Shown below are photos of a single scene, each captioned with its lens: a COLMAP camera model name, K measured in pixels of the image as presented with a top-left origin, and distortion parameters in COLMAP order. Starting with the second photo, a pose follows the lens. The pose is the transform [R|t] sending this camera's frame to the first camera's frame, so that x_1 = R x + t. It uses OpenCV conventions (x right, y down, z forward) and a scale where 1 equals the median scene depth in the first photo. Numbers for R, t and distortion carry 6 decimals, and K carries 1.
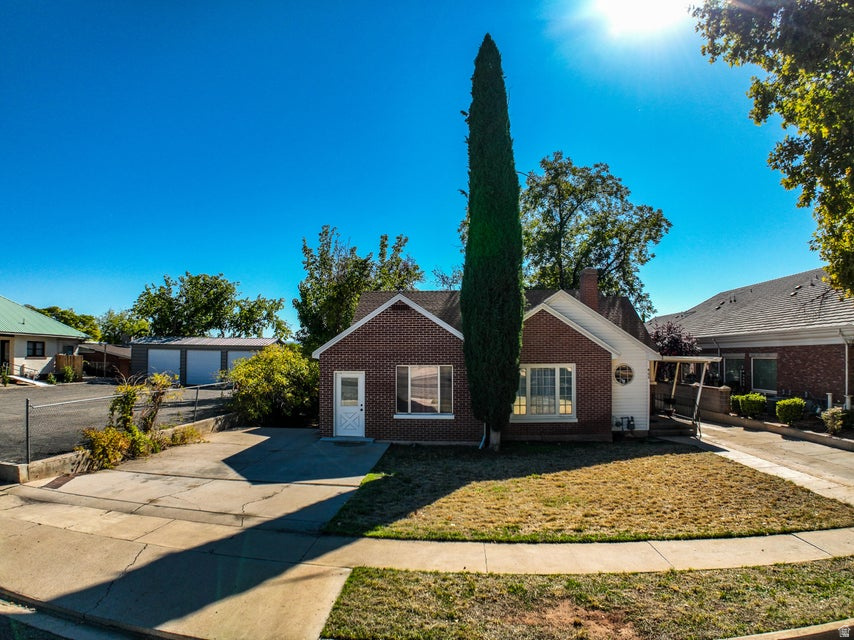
lens RADIAL K [[529.7, 0, 438.6], [0, 529.7, 305.2], [0, 0, 1]] dist [-0.171206, 0.014757]
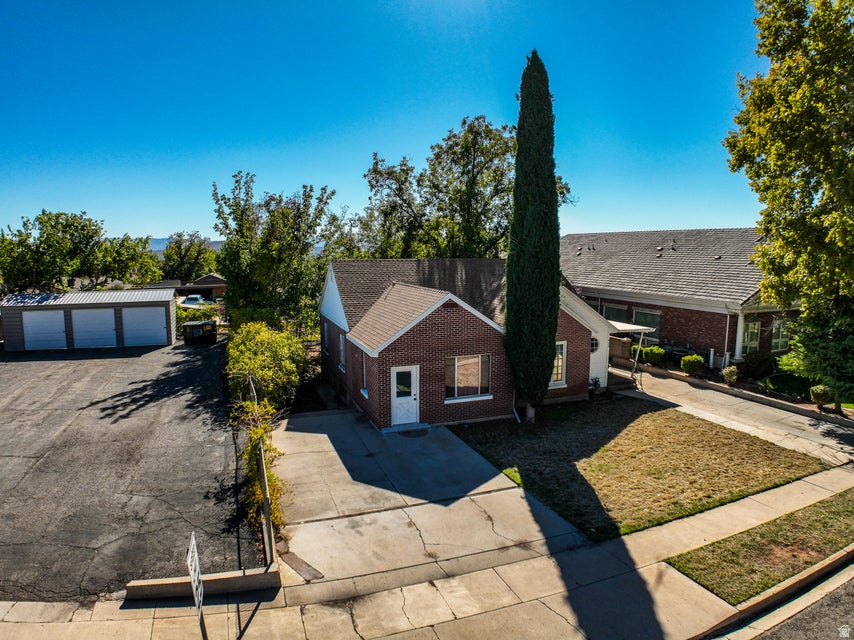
lens RADIAL K [[529.7, 0, 438.6], [0, 529.7, 305.2], [0, 0, 1]] dist [-0.171206, 0.014757]
pose [[0.914185, -0.040066, 0.403313, -0.549657], [-0.037652, 0.982403, 0.182941, -0.200383], [-0.403545, -0.182427, 0.896589, 0.030305]]
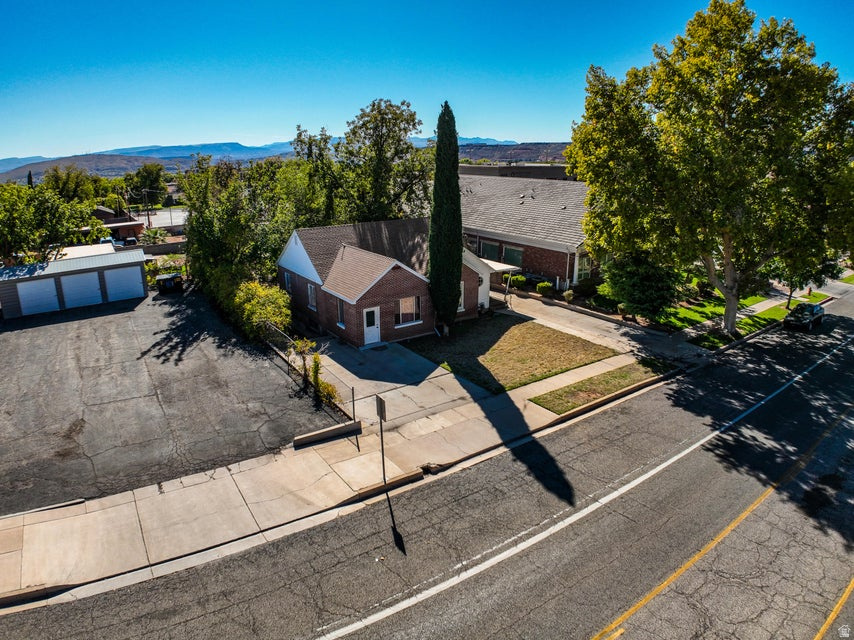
lens RADIAL K [[529.7, 0, 438.6], [0, 529.7, 305.2], [0, 0, 1]] dist [-0.171206, 0.014757]
pose [[0.784047, -0.174194, 0.595757, -1.052020], [-0.054595, 0.936739, 0.345744, -0.505640], [-0.618296, -0.303605, 0.724938, -0.399242]]
